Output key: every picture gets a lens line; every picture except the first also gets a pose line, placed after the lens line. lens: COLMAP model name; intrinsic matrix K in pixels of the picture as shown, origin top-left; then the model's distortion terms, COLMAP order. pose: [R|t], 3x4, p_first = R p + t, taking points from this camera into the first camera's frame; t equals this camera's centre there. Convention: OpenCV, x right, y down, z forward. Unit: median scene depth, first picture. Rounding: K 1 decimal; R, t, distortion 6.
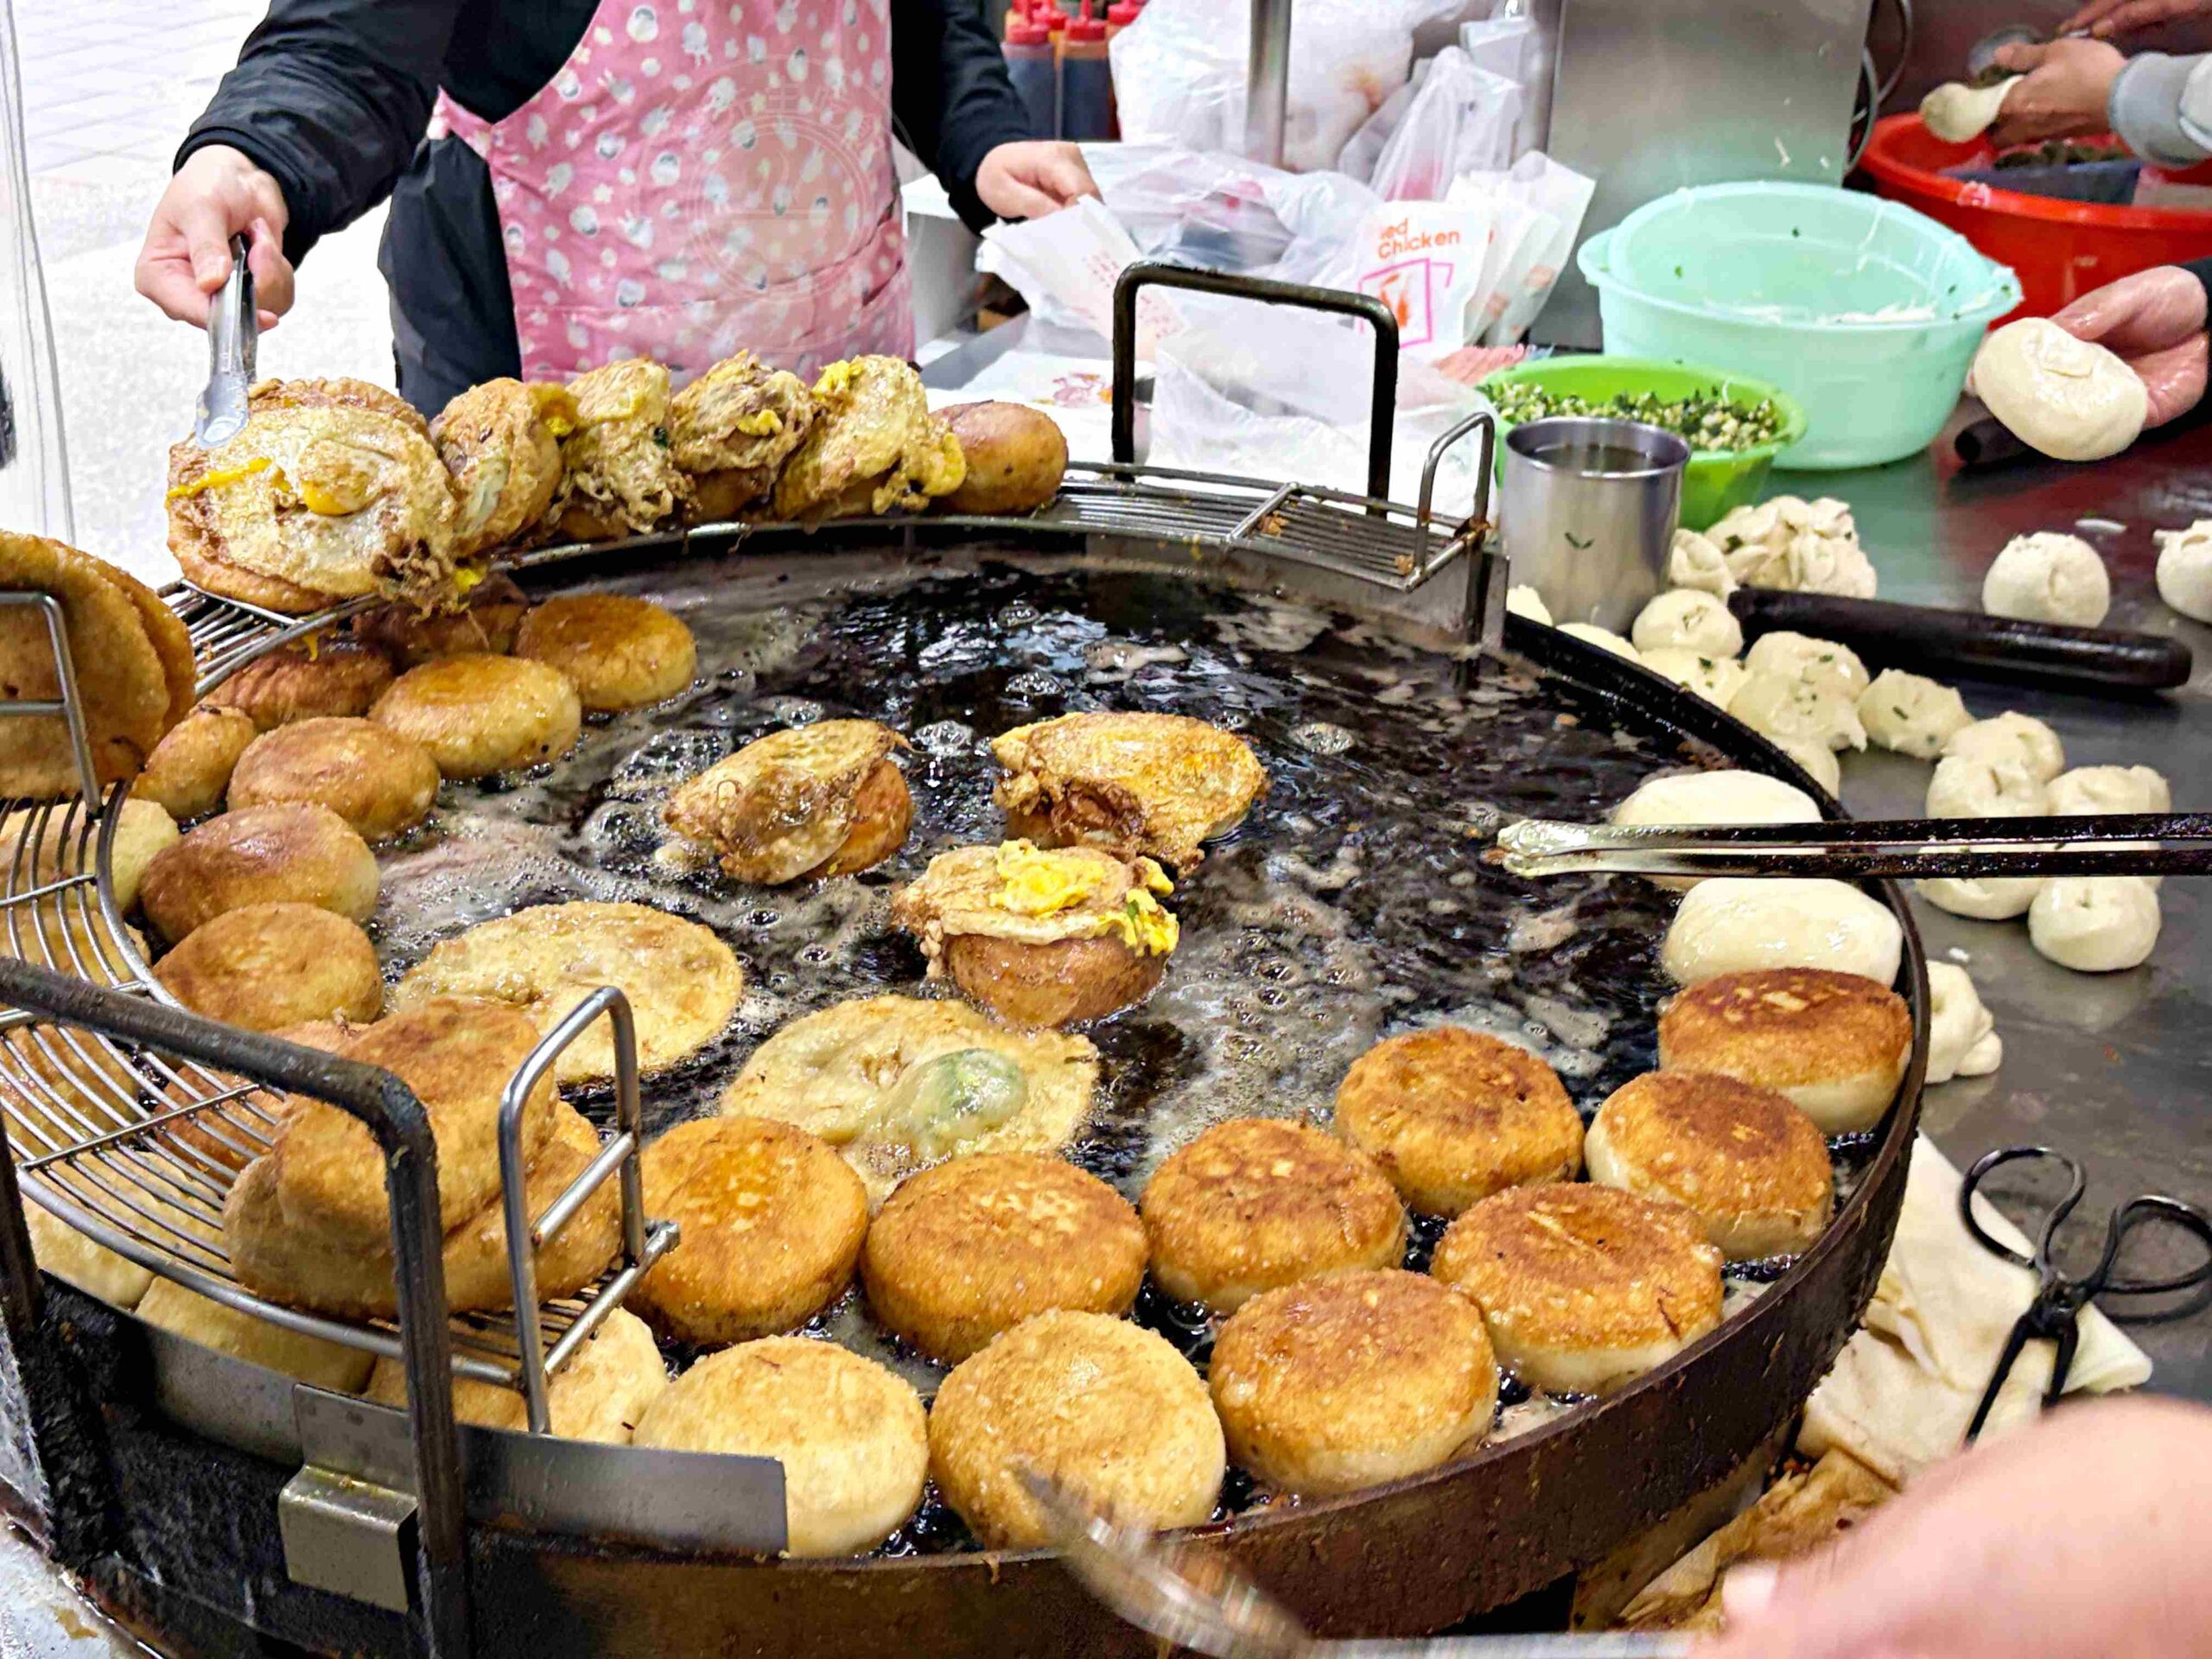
lens RADIAL K [[2570.6, 0, 1018.3], [0, 2570.6, 828.9], [0, 0, 1]] dist [0.100827, -0.435552]
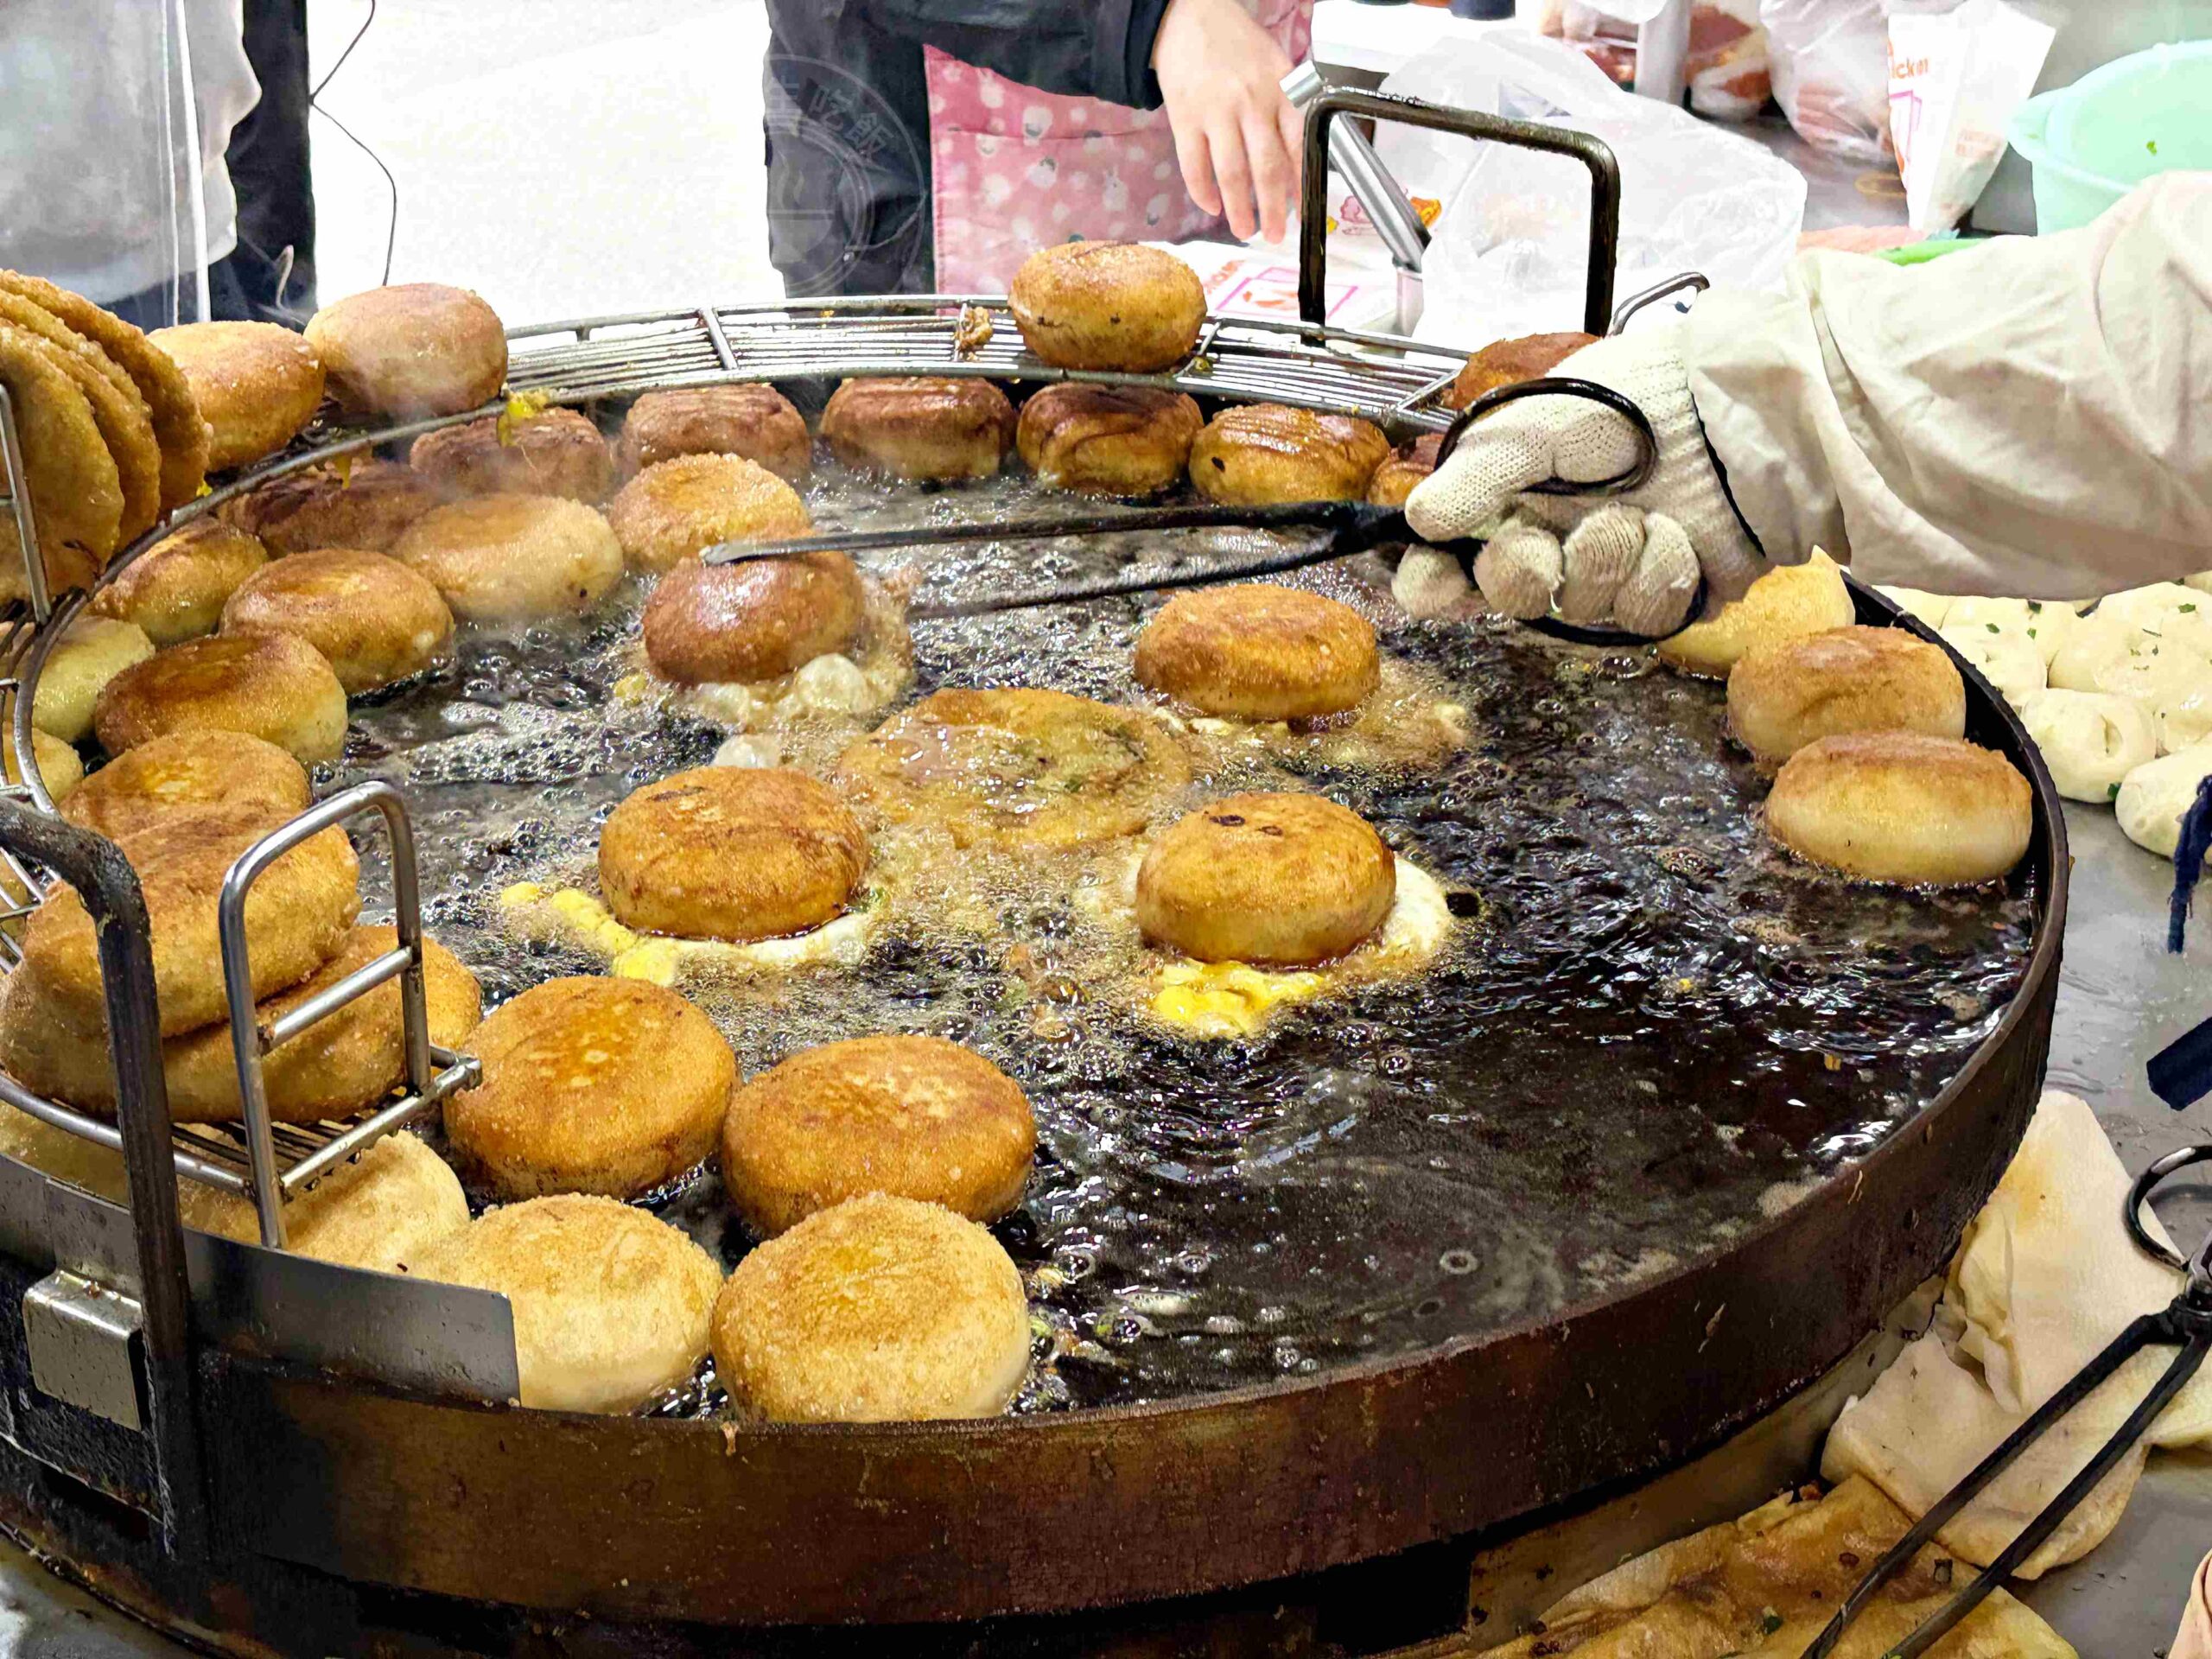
lens RADIAL K [[3243.7, 0, 1106.0], [0, 3243.7, 829.5], [0, 0, 1]] dist [0.013144, -0.021712]
pose [[0.985719, 0.070110, -0.153110, 0.216521], [-0.071510, 0.997433, -0.003650, 0.048641], [0.152461, 0.014547, 0.988202, -0.096221]]
